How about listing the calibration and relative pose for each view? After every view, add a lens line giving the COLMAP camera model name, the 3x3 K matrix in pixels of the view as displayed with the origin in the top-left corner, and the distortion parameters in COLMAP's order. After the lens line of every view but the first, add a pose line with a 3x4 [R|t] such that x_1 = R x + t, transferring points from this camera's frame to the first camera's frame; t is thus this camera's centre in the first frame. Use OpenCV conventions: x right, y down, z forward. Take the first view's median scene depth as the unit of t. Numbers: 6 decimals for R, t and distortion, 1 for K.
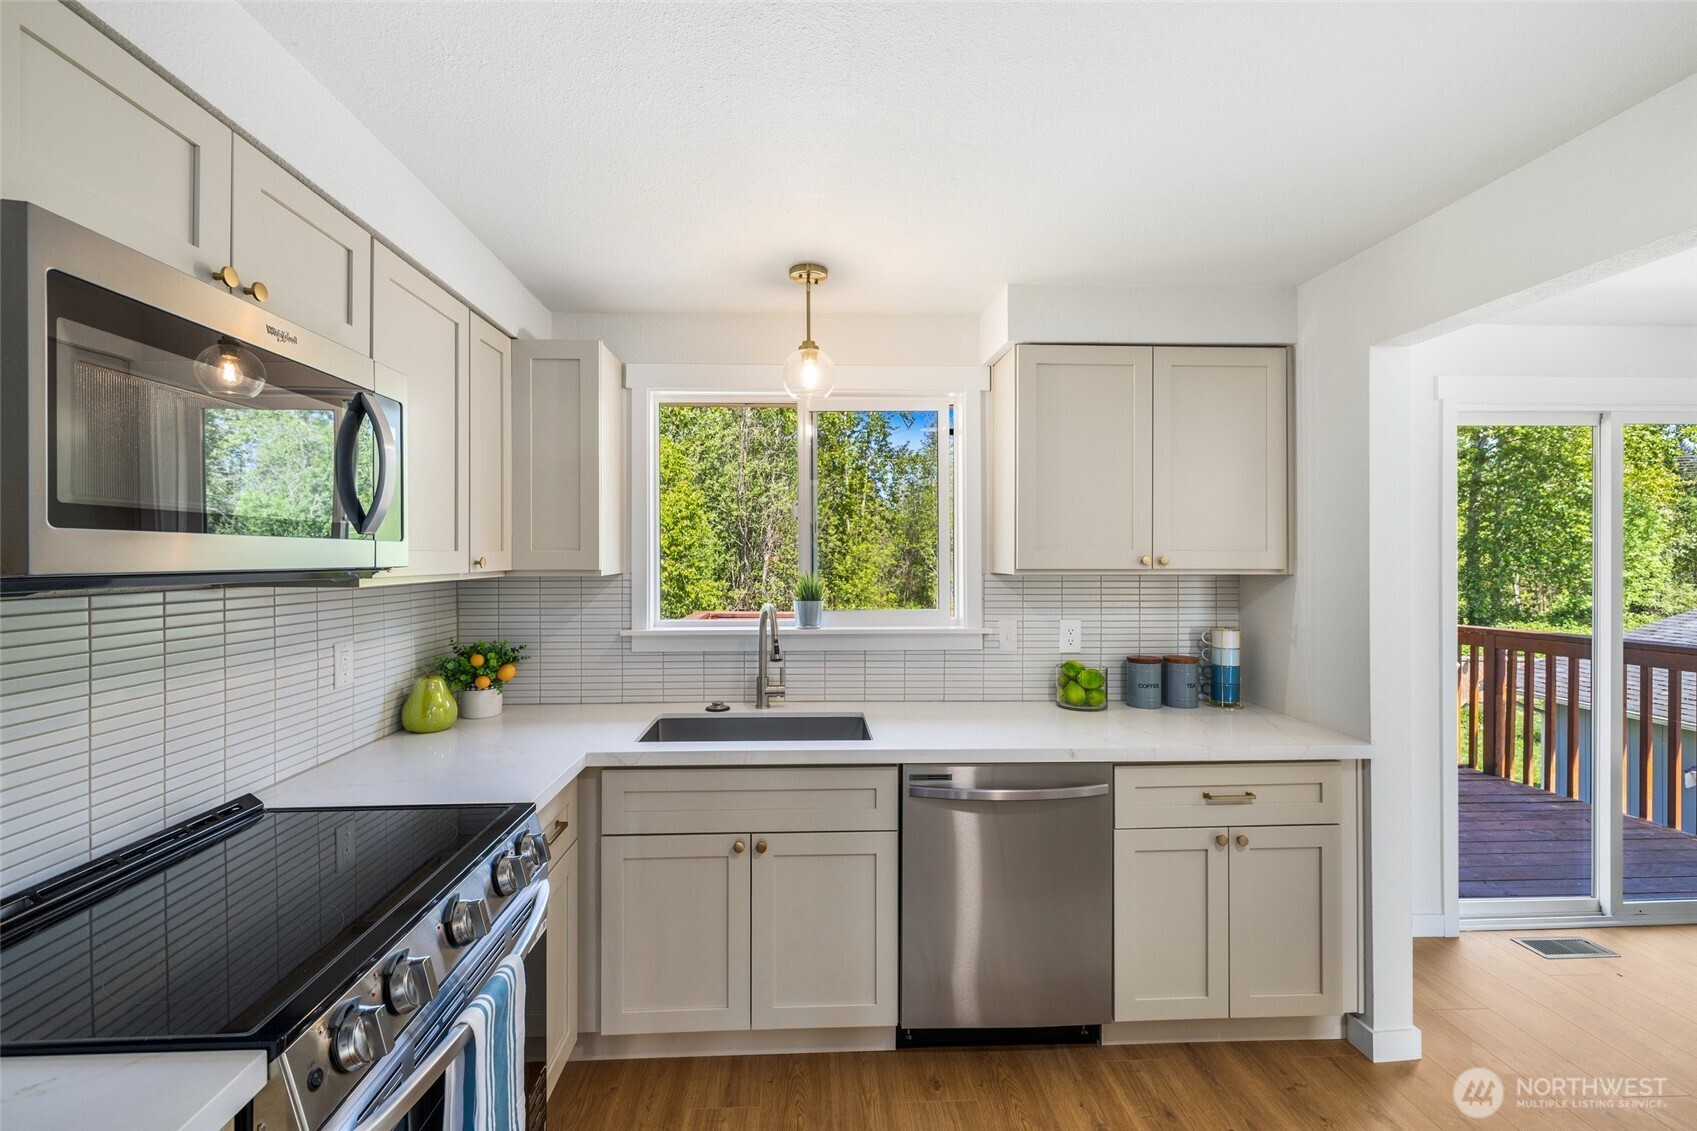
lens RADIAL K [[702.5, 0, 840.0], [0, 702.5, 552.4], [0, 0, 1]] dist [0.001224, 0.000076]
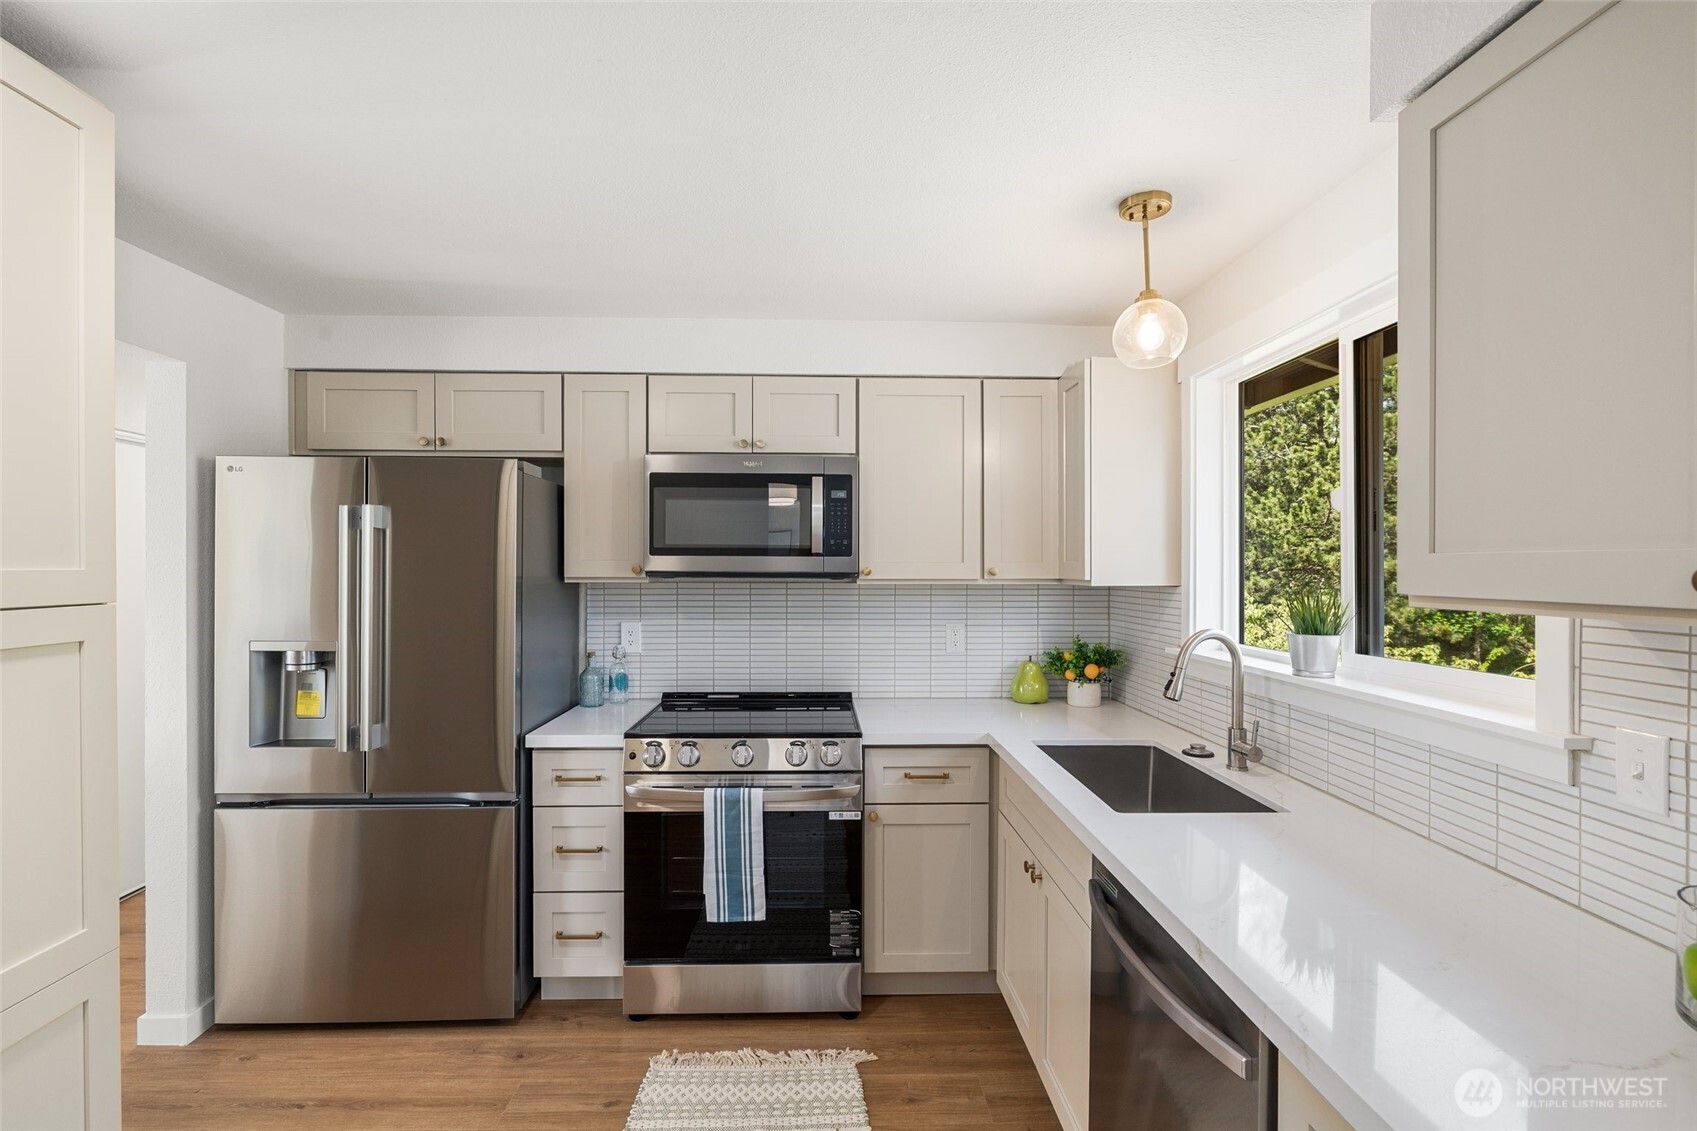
lens RADIAL K [[751.6, 0, 848.5], [0, 751.6, 565.5], [0, 0, 1]] dist [-0.000230, 0.000678]
pose [[-0.007931, -0.002727, -0.999965, 0.802170], [0.000818, 0.999996, -0.002733, 0.006798], [0.999968, -0.000840, -0.007929, 0.683973]]
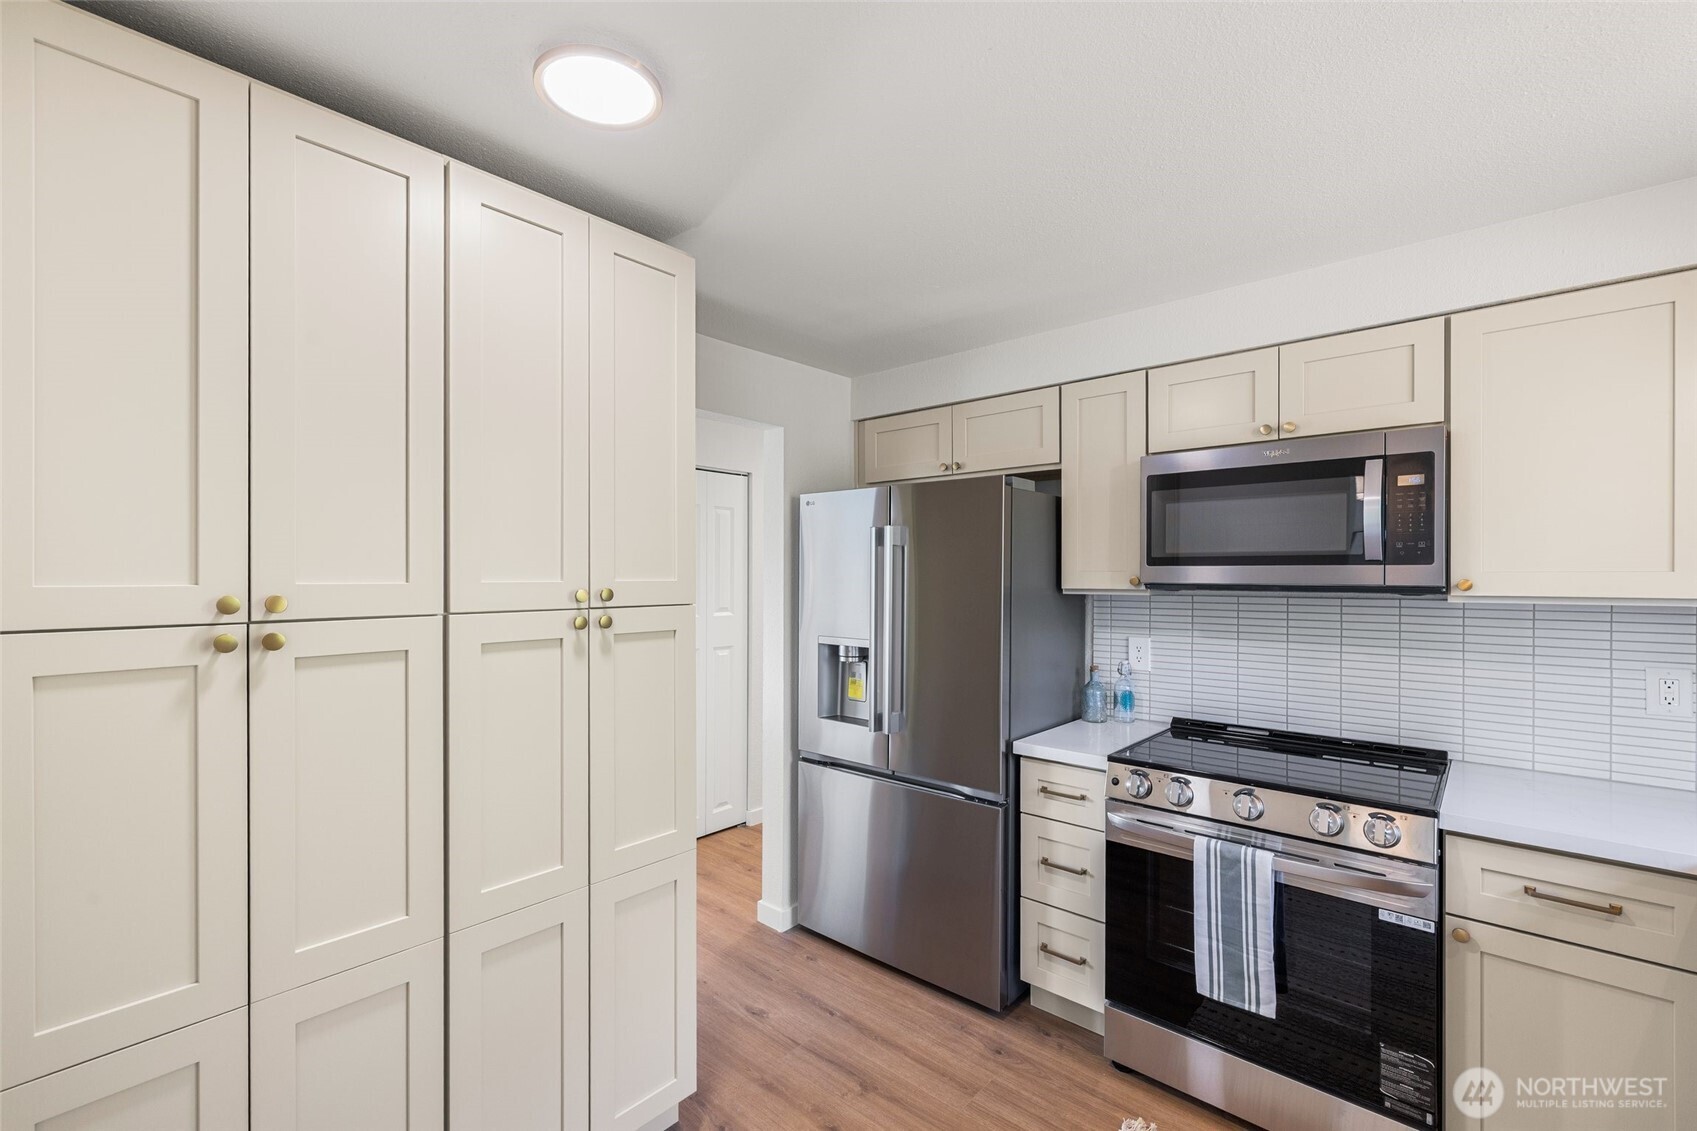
lens RADIAL K [[734.5, 0, 845.8], [0, 734.5, 575.2], [0, 0, 1]] dist [0.007727, 0.000336]
pose [[-0.699140, -0.003079, -0.714978, 0.681829], [-0.000004, 0.999991, -0.004302, 0.005507], [0.714985, -0.003005, -0.699134, 0.794949]]
